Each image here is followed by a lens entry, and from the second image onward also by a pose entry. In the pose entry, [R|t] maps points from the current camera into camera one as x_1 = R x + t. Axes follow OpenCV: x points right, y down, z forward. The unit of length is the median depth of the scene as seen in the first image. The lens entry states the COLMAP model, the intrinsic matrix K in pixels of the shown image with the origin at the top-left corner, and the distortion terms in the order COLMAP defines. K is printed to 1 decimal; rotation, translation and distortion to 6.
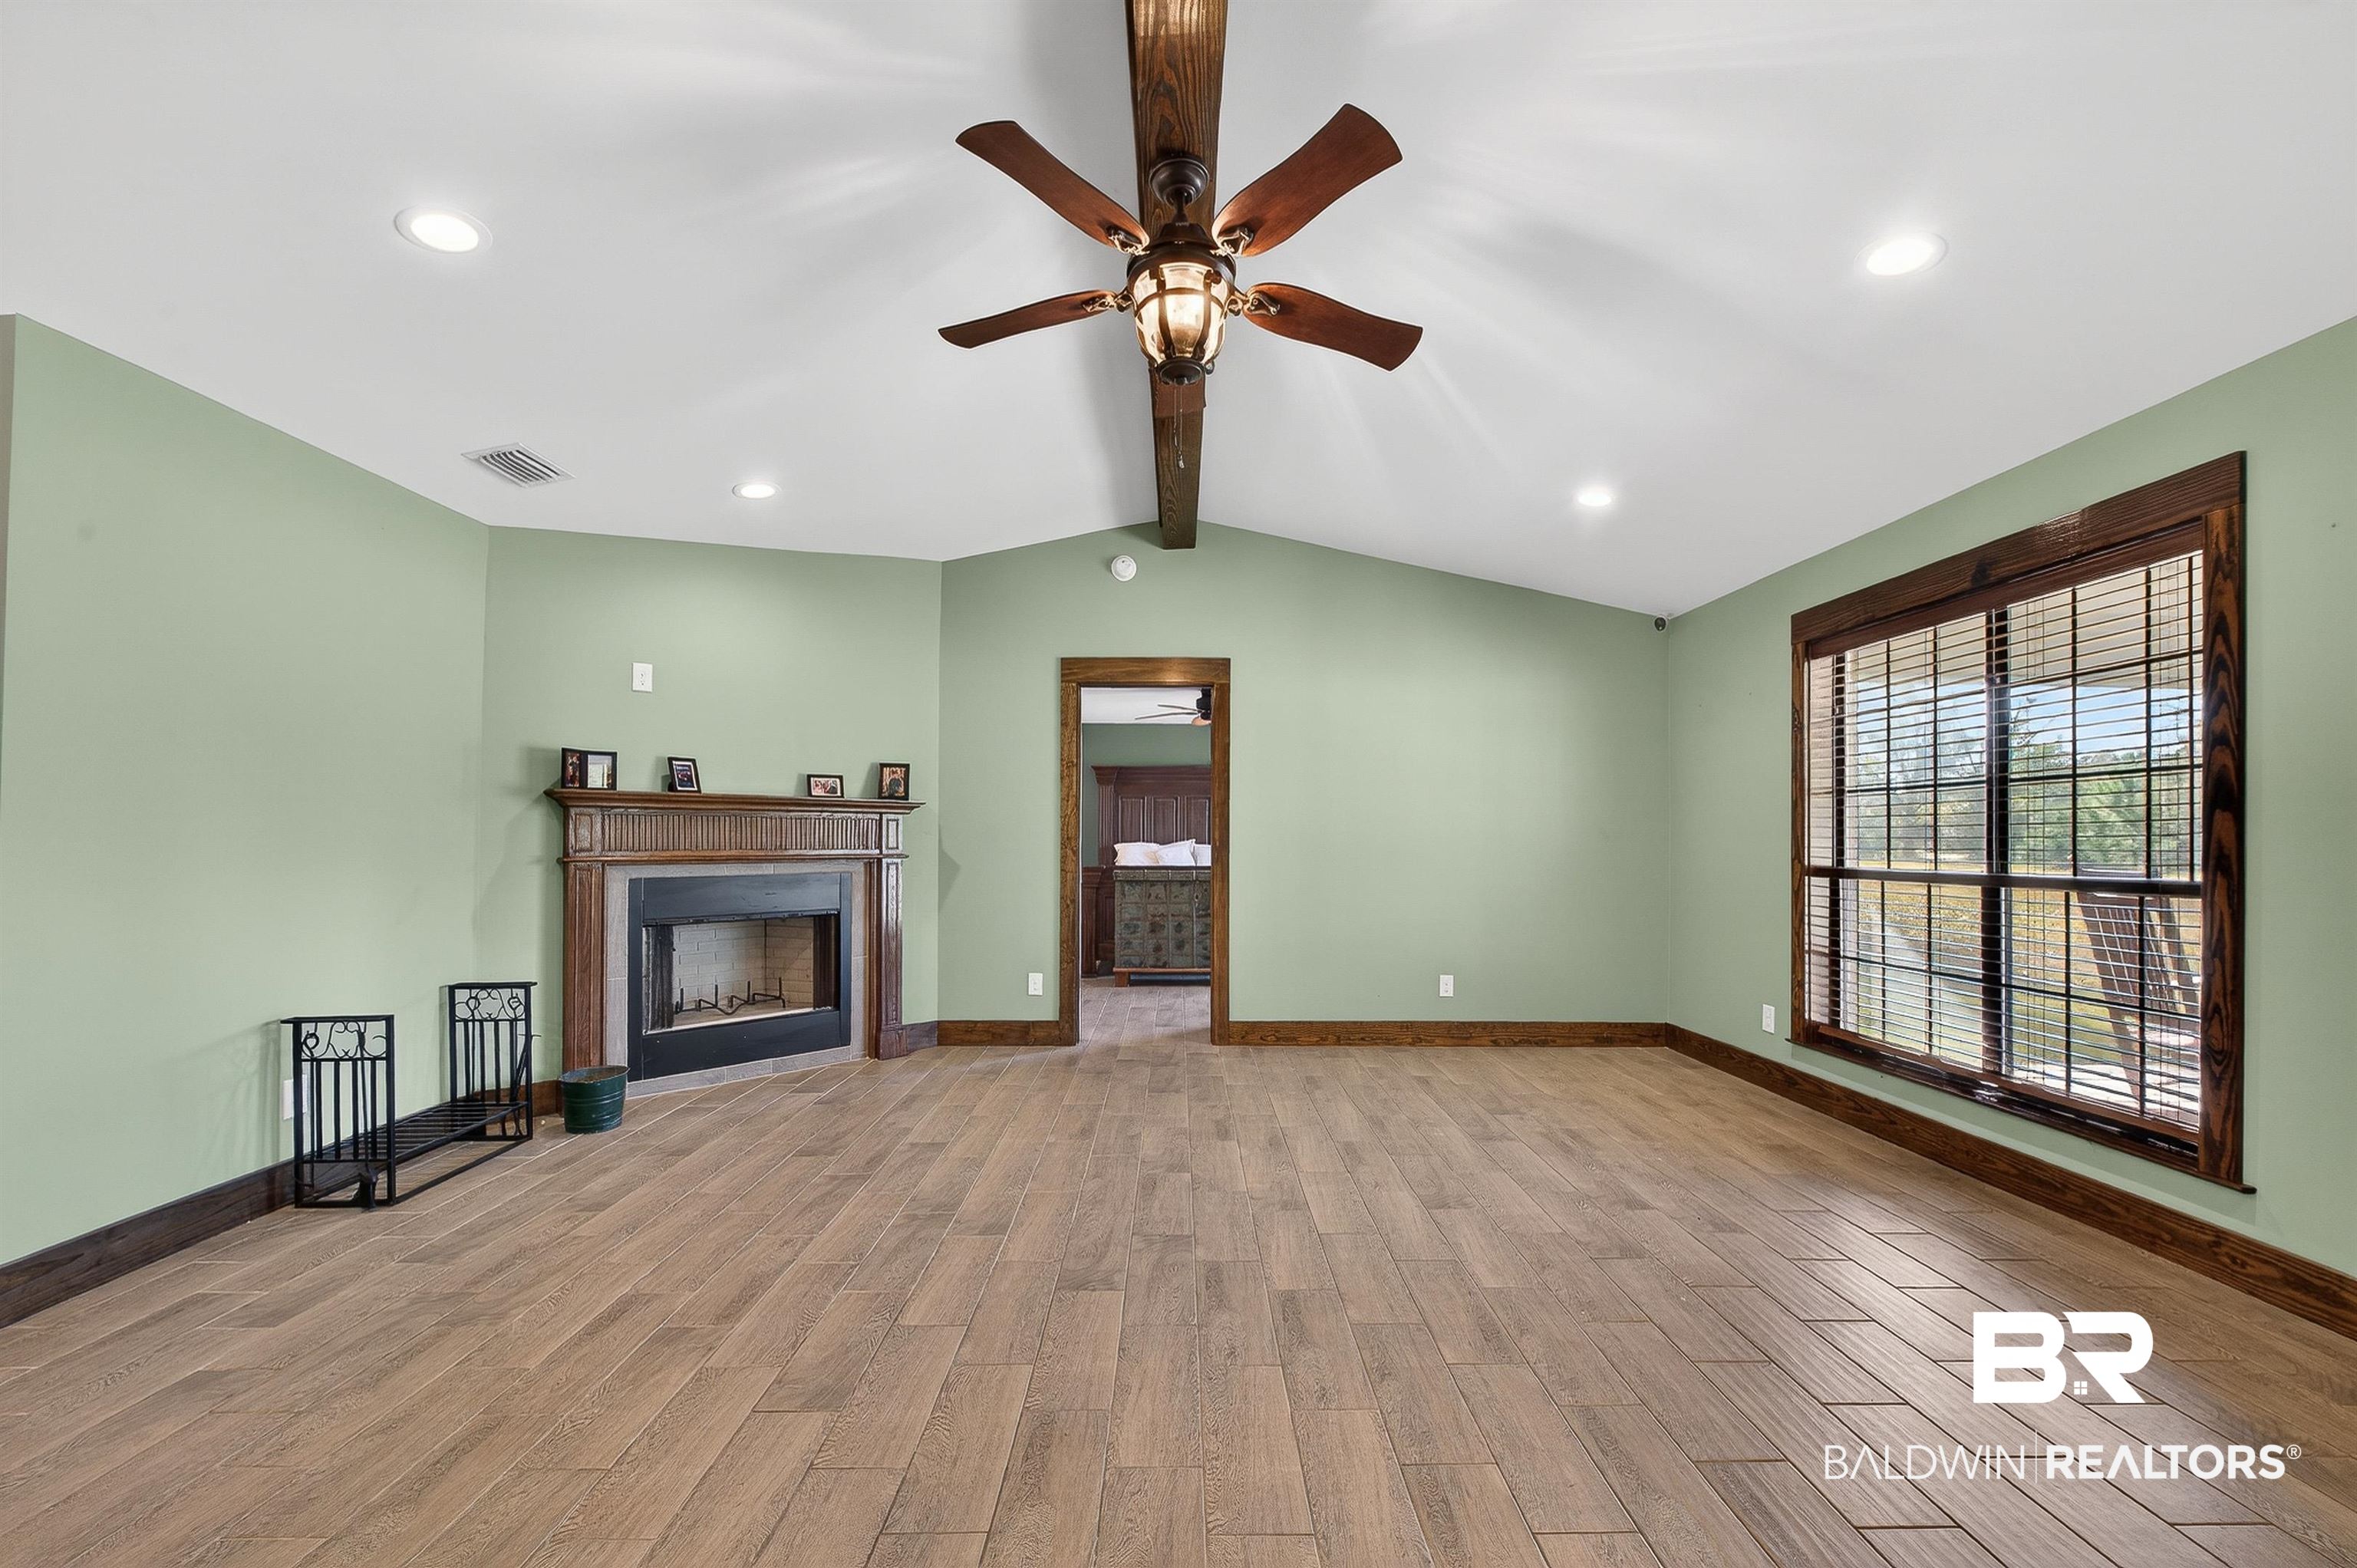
lens RADIAL K [[952.3, 0, 1194.7], [0, 952.3, 836.4], [0, 0, 1]] dist [0.000298, -0.000091]
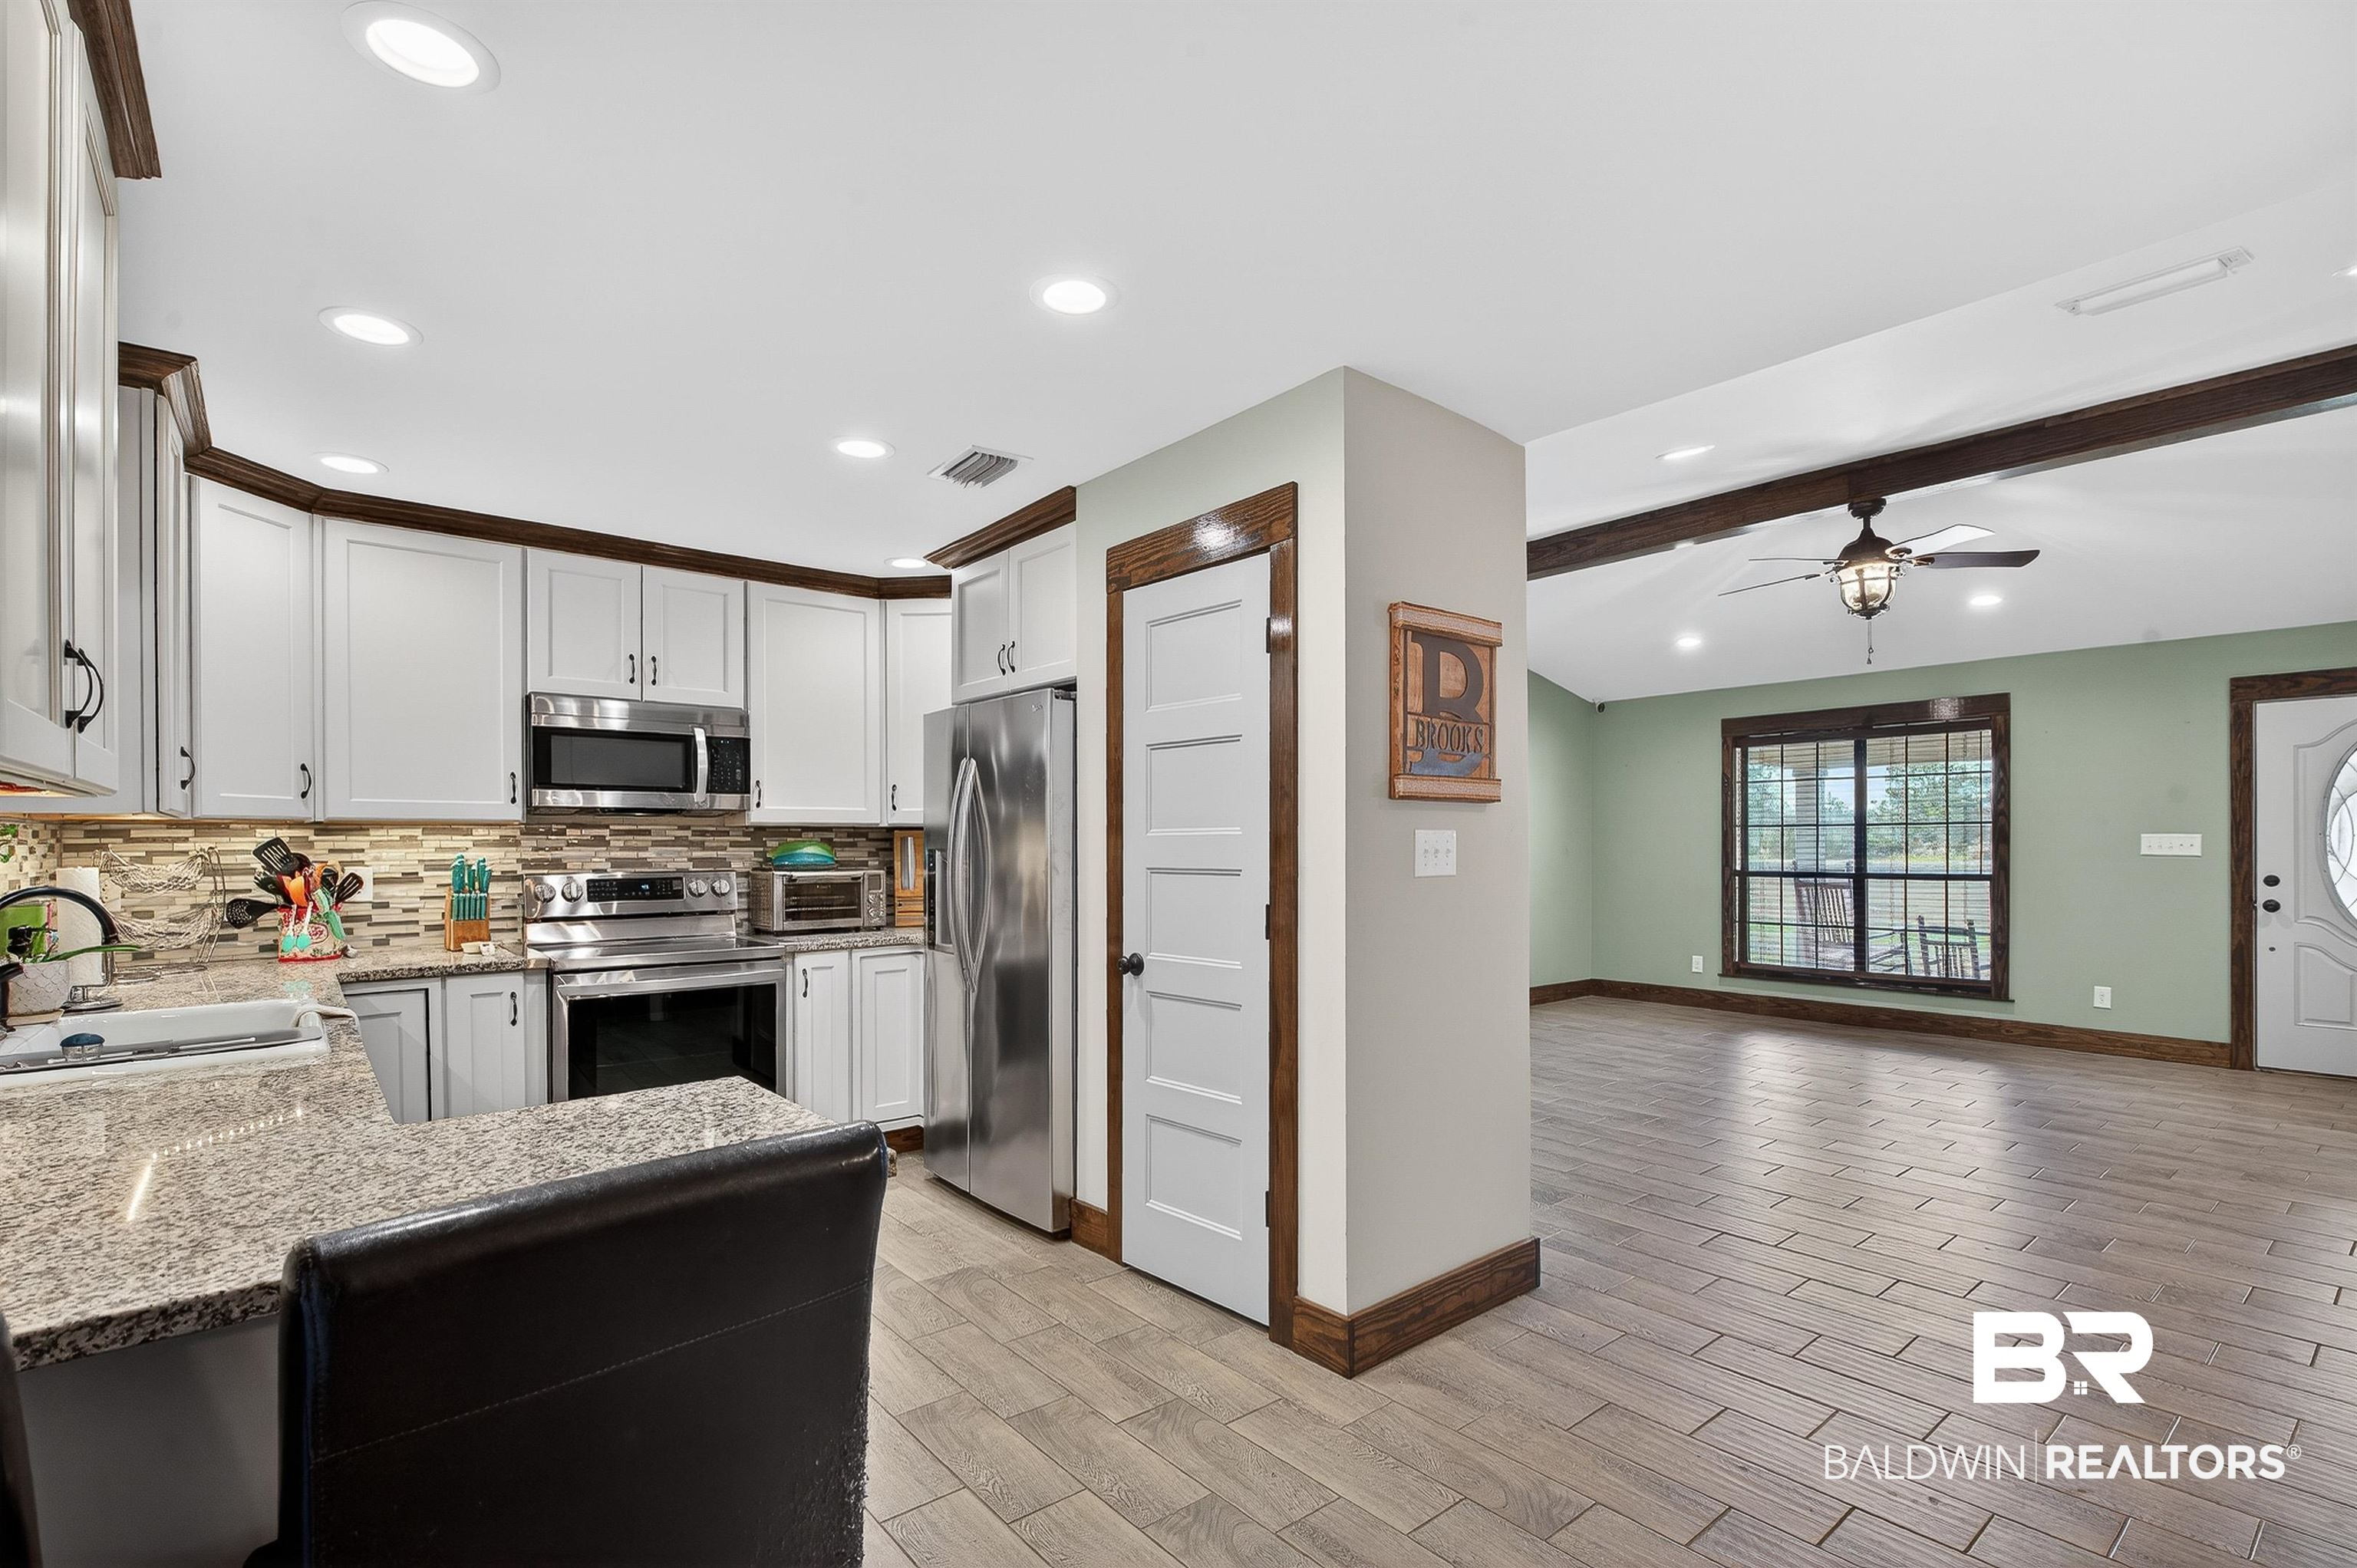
lens RADIAL K [[1067.7, 0, 1197.4], [0, 1067.7, 854.3], [0, 0, 1]] dist [-0.000020, 0.000650]
pose [[0.768906, -0.008394, 0.639306, -1.518452], [0.003797, 0.999956, 0.008562, -0.019939], [-0.639350, -0.004156, 0.768905, 0.166781]]
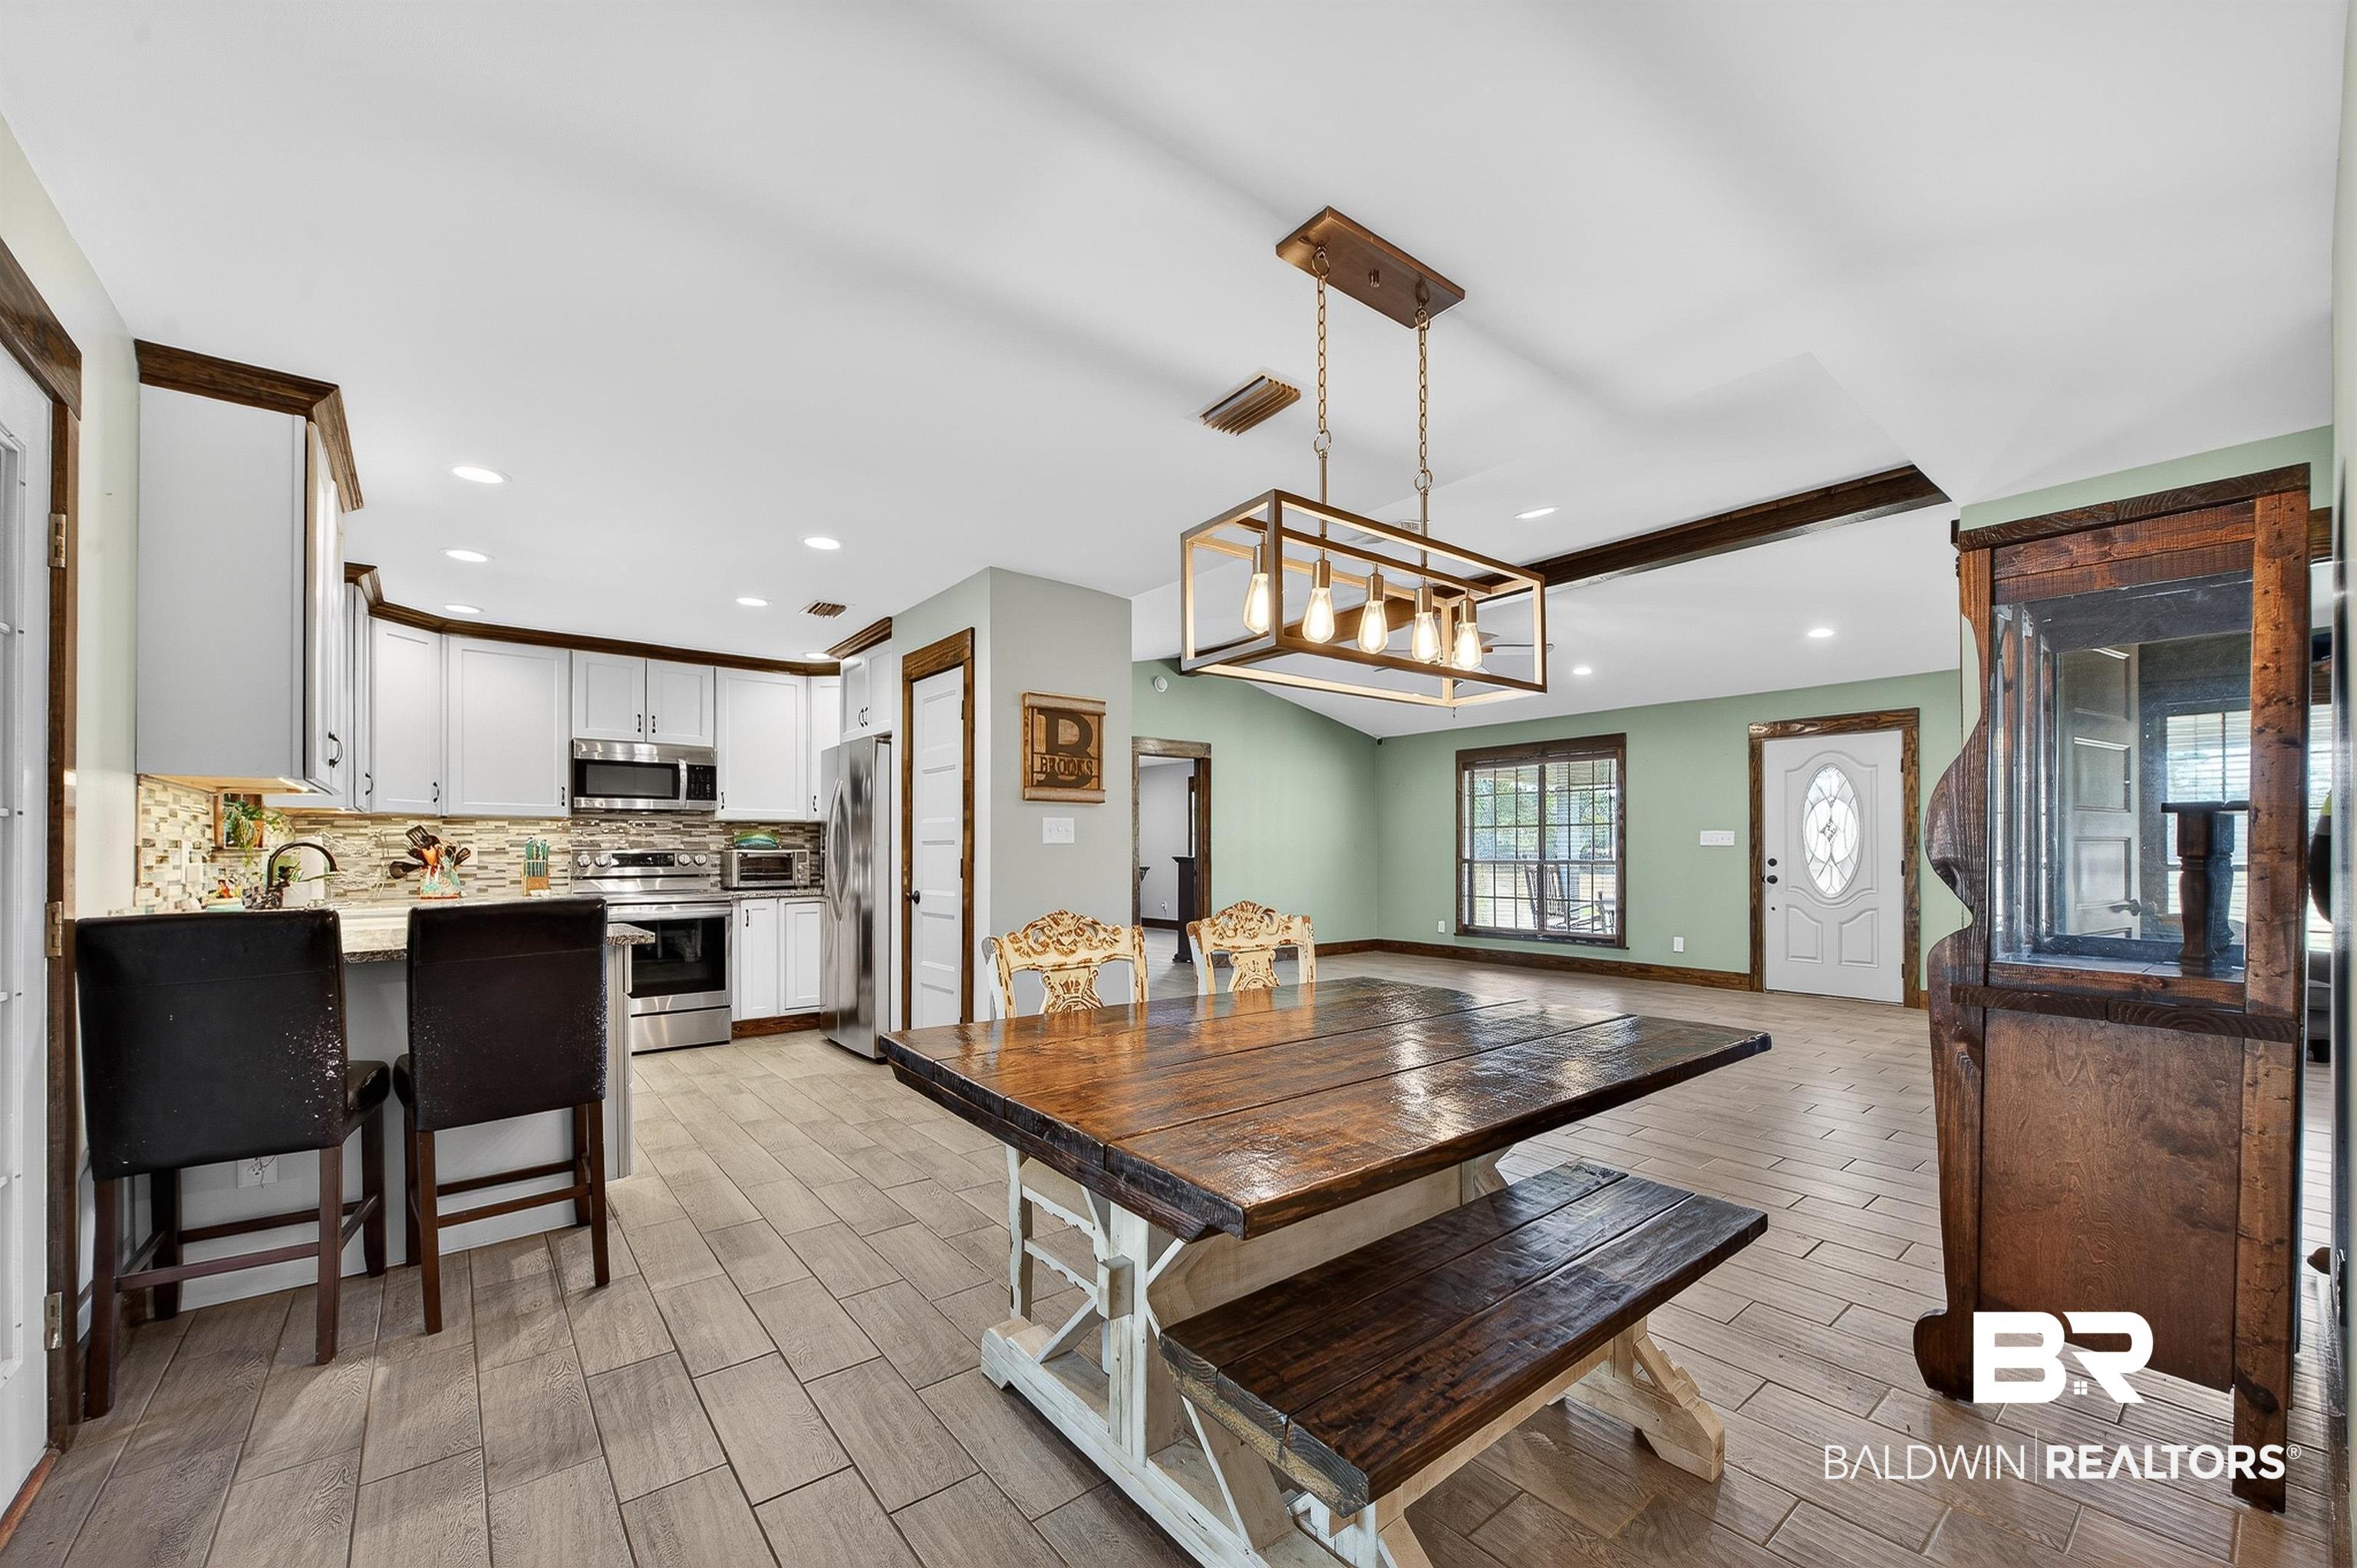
lens RADIAL K [[910.0, 0, 1201.5], [0, 910.0, 855.9], [0, 0, 1]] dist [-0.000616, -0.000199]
pose [[0.772504, -0.004889, 0.634991, -1.500297], [0.003151, 0.999988, 0.003865, 0.015341], [-0.635002, -0.000985, 0.772510, -0.390406]]
